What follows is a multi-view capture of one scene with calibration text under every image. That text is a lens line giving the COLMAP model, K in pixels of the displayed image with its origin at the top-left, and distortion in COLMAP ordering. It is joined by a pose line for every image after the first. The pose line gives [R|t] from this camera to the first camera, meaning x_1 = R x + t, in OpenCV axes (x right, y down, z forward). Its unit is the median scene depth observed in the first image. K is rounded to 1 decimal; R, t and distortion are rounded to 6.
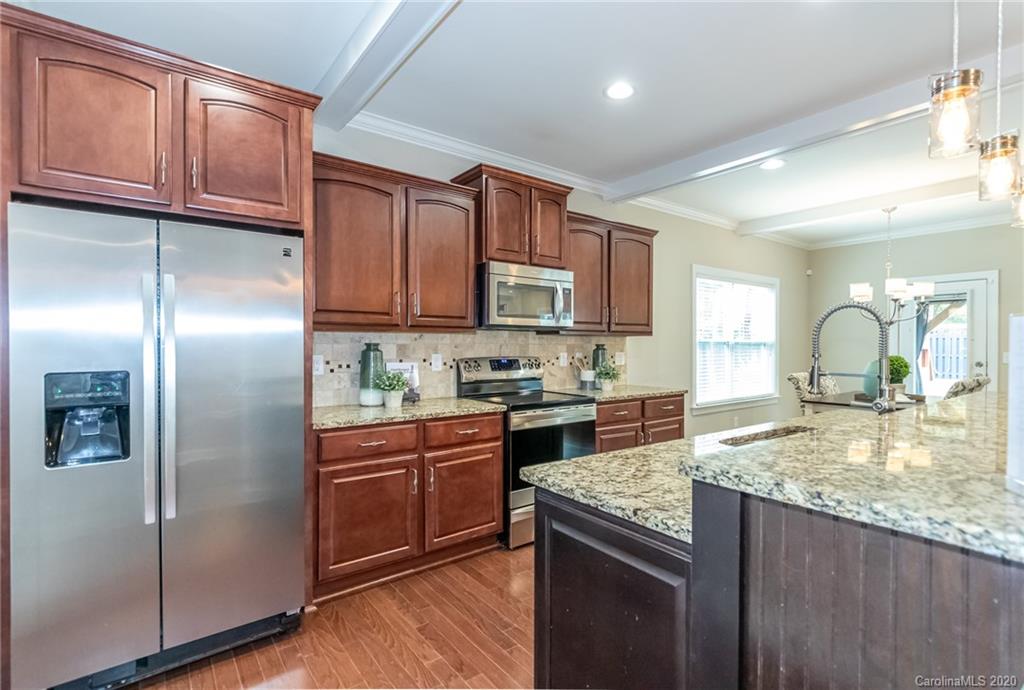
lens RADIAL K [[481.8, 0, 513.0], [0, 481.8, 349.7], [0, 0, 1]] dist [0.002760, -0.001180]
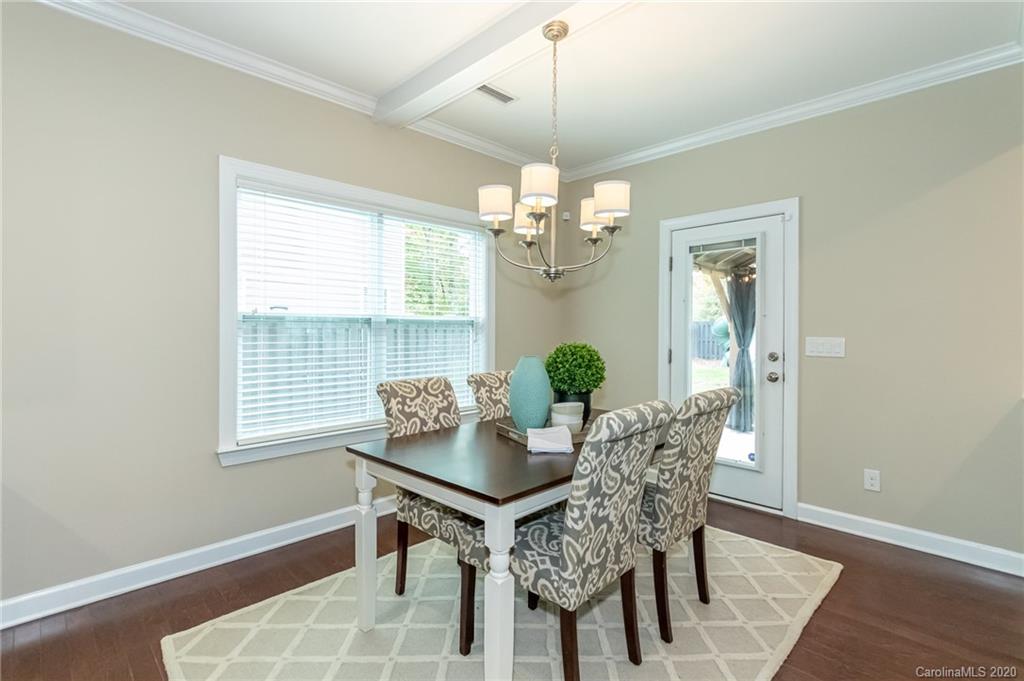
lens RADIAL K [[481.8, 0, 512.3], [0, 481.8, 333.0], [0, 0, 1]] dist [0.002760, -0.001180]
pose [[0.991840, -0.000093, 0.127486, 0.580025], [0.000518, 0.999994, -0.003297, 0.002434], [-0.127485, 0.003336, 0.991835, 0.457647]]
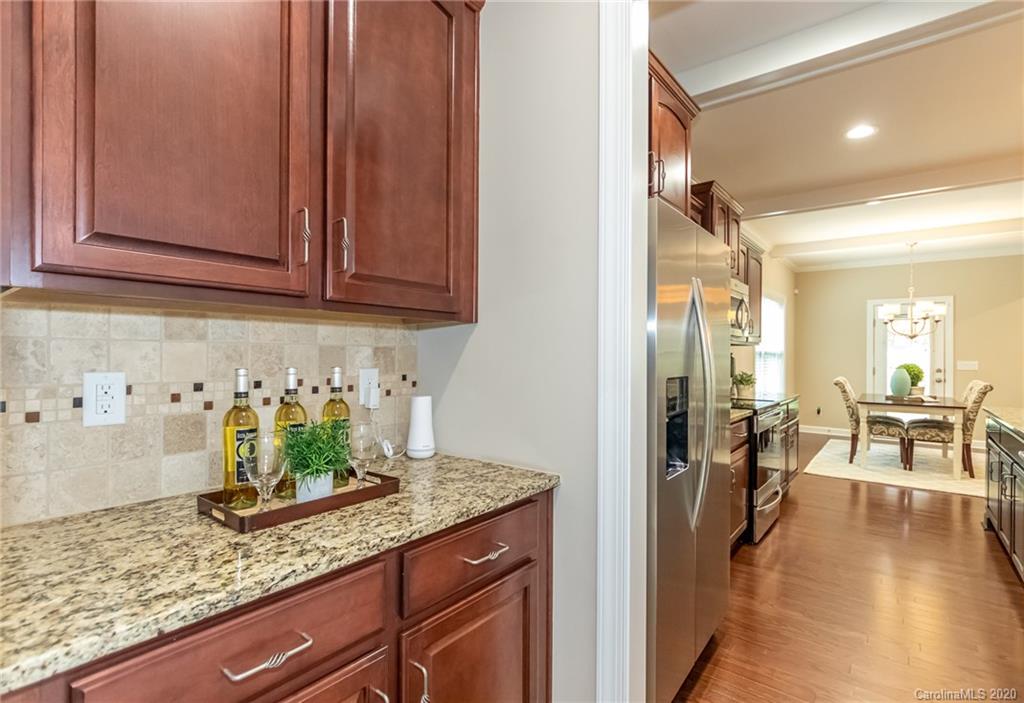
lens RADIAL K [[492.9, 0, 510.2], [0, 492.9, 350.3], [0, 0, 1]] dist [0.009380, -0.000399]
pose [[0.969113, 0.006315, 0.246537, -0.435124], [-0.002492, 0.999872, -0.015815, 0.000593], [-0.246606, 0.014712, 0.969004, 0.027207]]
